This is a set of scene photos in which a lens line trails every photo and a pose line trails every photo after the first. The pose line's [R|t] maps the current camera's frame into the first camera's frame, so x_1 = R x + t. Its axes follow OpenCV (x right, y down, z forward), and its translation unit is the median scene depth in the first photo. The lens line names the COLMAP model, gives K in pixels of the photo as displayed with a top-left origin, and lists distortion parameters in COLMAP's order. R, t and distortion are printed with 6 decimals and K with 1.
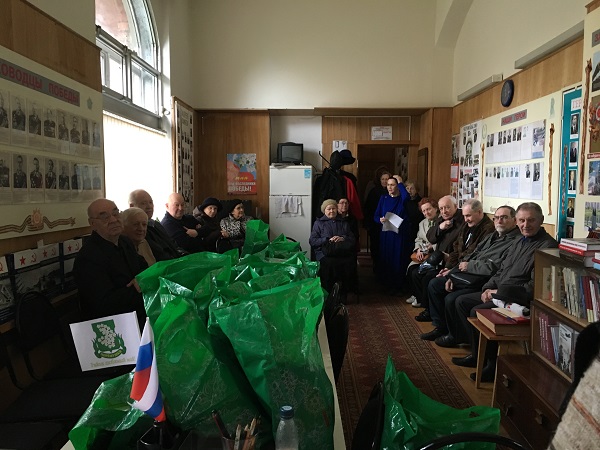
lens RADIAL K [[502.5, 0, 300.0], [0, 502.5, 225.0], [0, 0, 1]] dist [0.065880, -0.099136]
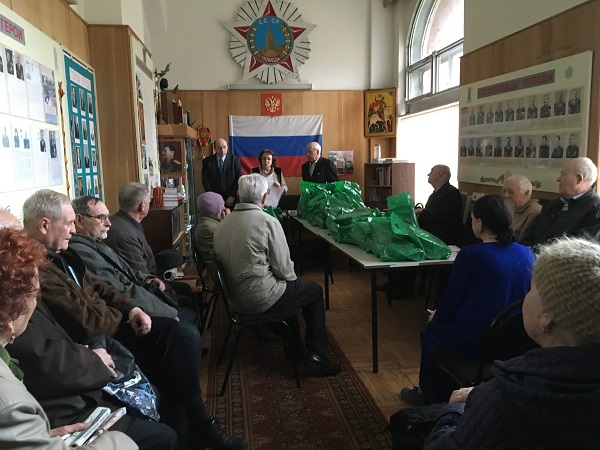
lens RADIAL K [[502.5, 0, 300.0], [0, 502.5, 225.0], [0, 0, 1]] dist [0.065880, -0.099136]
pose [[-0.984556, 0.041915, -0.169979, 0.156169], [0.006234, 0.978695, 0.205223, -0.080577], [0.174960, 0.200993, -0.963842, 1.023671]]
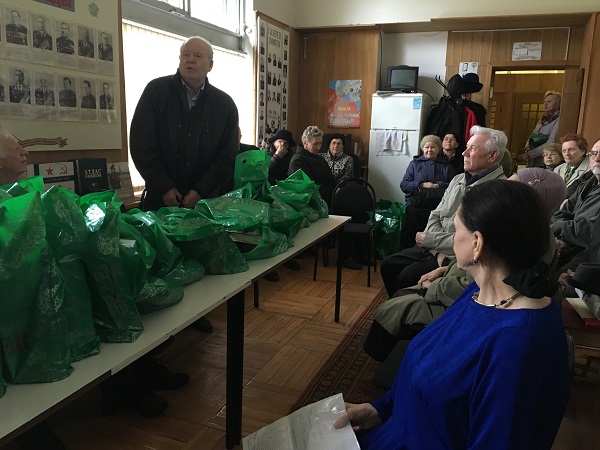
lens RADIAL K [[502.5, 0, 300.0], [0, 502.5, 225.0], [0, 0, 1]] dist [0.065880, -0.099136]
pose [[0.935898, 0.089839, -0.340624, 0.135755], [-0.050365, 0.991125, 0.123022, 0.003324], [0.348653, -0.097981, 0.932116, 0.139235]]
